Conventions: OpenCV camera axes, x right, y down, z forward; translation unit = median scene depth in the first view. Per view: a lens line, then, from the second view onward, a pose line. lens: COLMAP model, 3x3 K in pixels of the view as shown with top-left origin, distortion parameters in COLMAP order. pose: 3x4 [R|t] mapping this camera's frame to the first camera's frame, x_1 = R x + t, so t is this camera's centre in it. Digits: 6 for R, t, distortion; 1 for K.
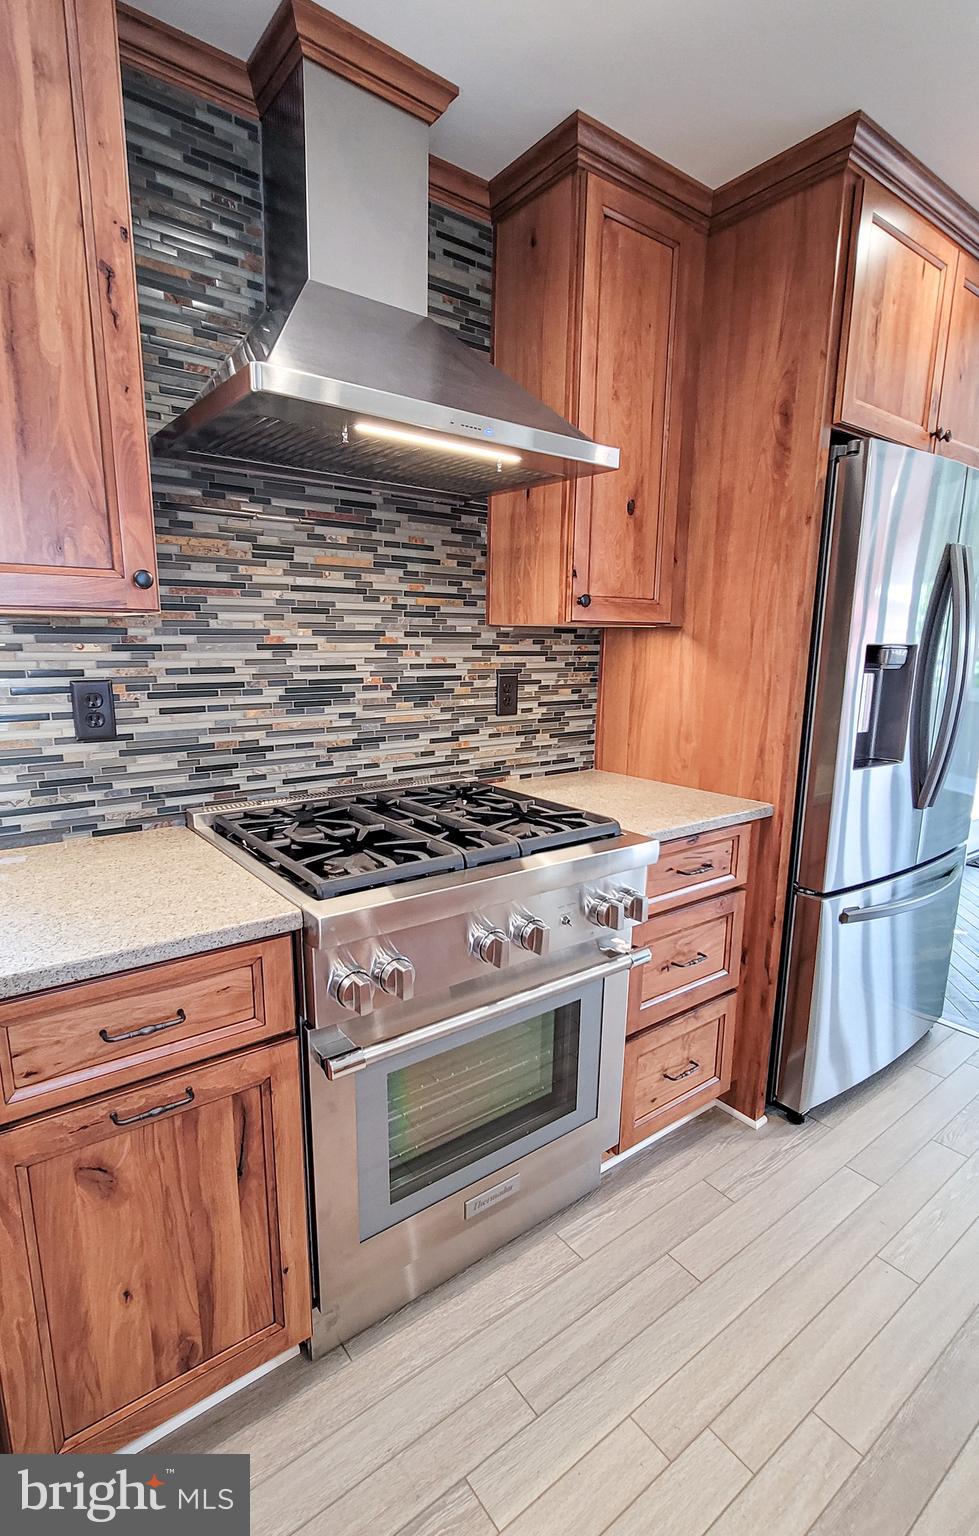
lens RADIAL K [[743.9, 0, 483.8], [0, 743.9, 778.2], [0, 0, 1]] dist [-0.006934, -0.000351]
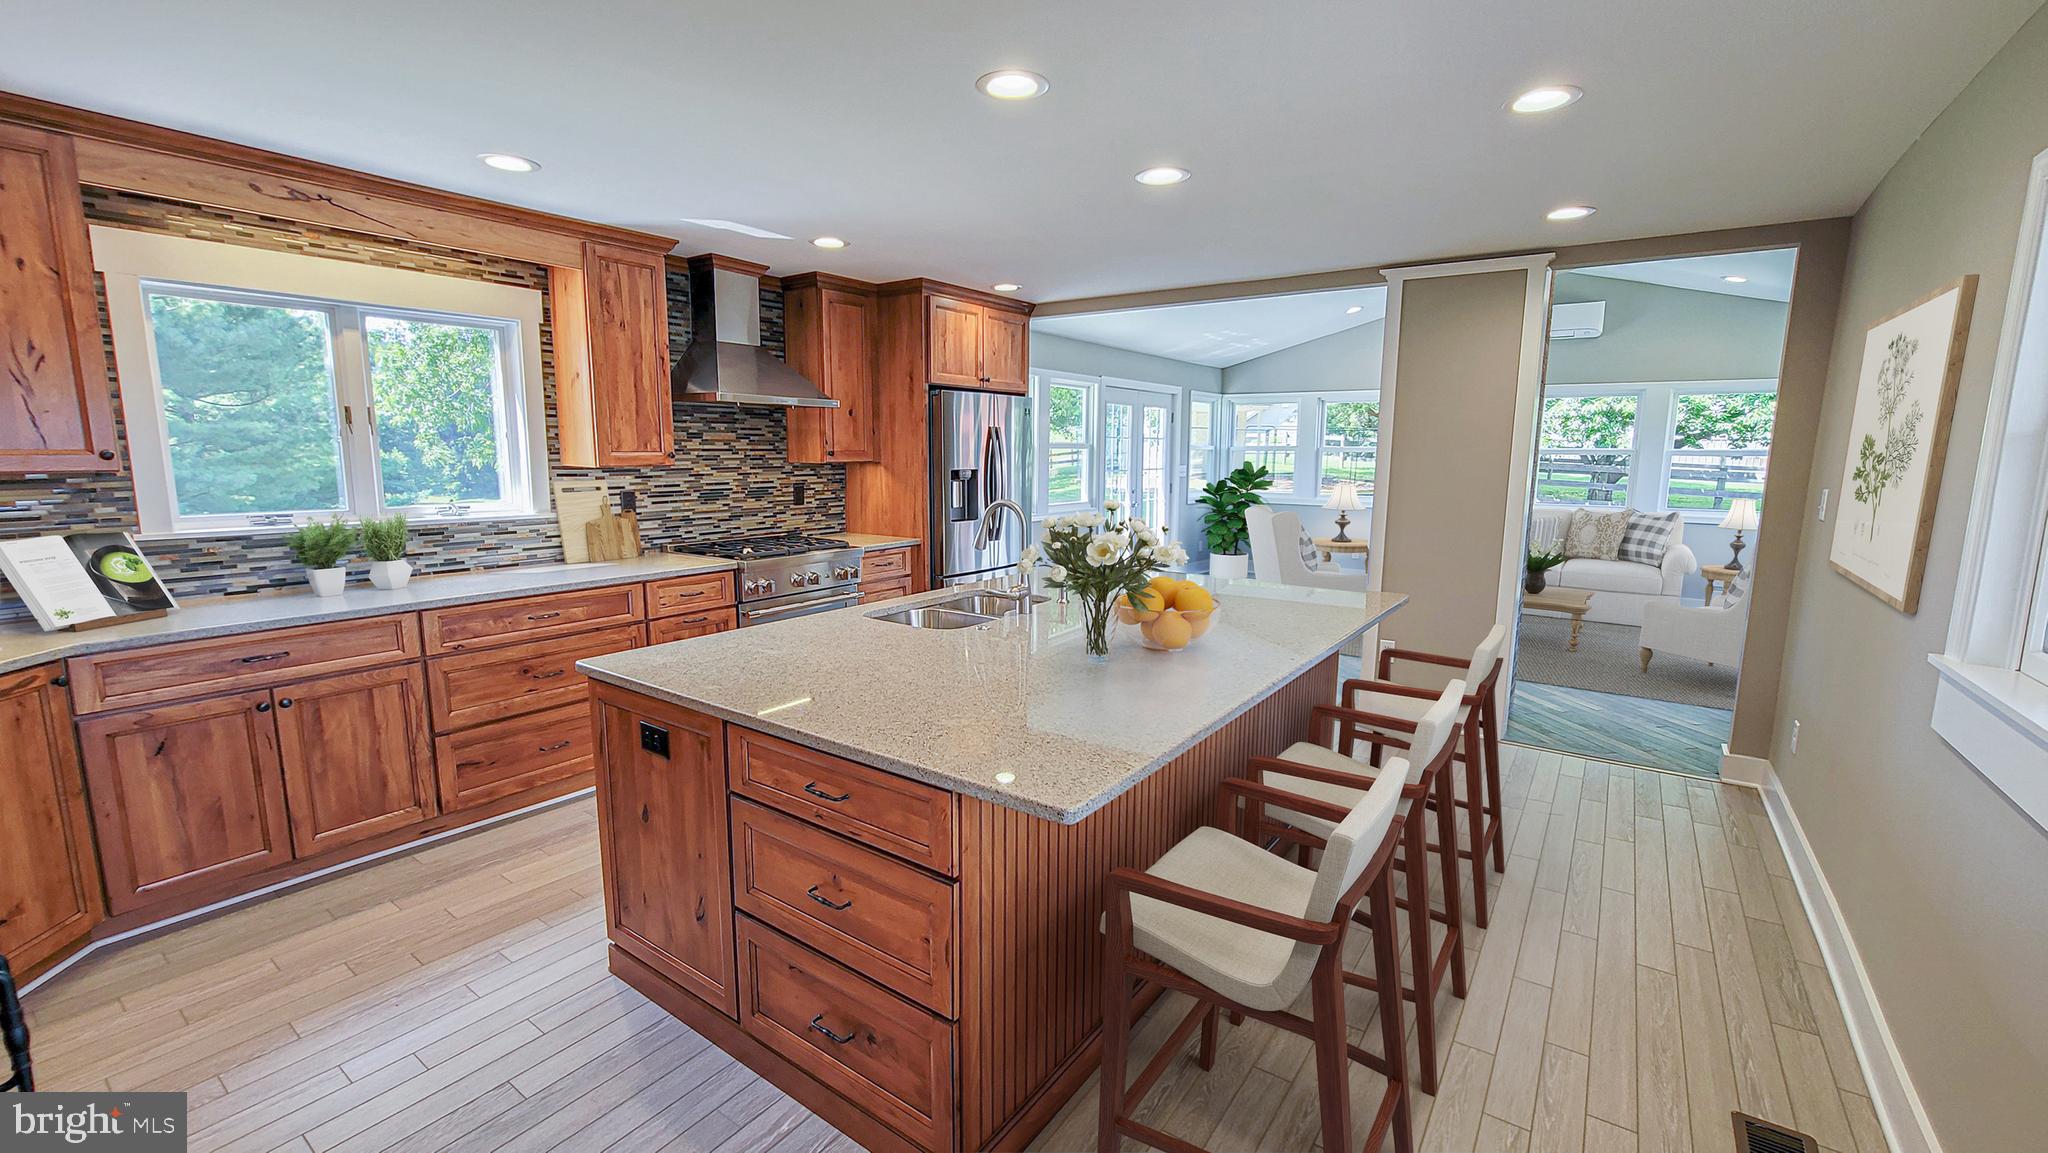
lens RADIAL K [[849.0, 0, 1030.1], [0, 849.0, 584.1], [0, 0, 1]] dist [-0.012088, 0.003904]
pose [[0.952250, -0.051925, 0.300871, -0.093060], [0.058678, 0.998186, -0.013447, 0.241240], [-0.299627, 0.030459, 0.953570, -1.698516]]
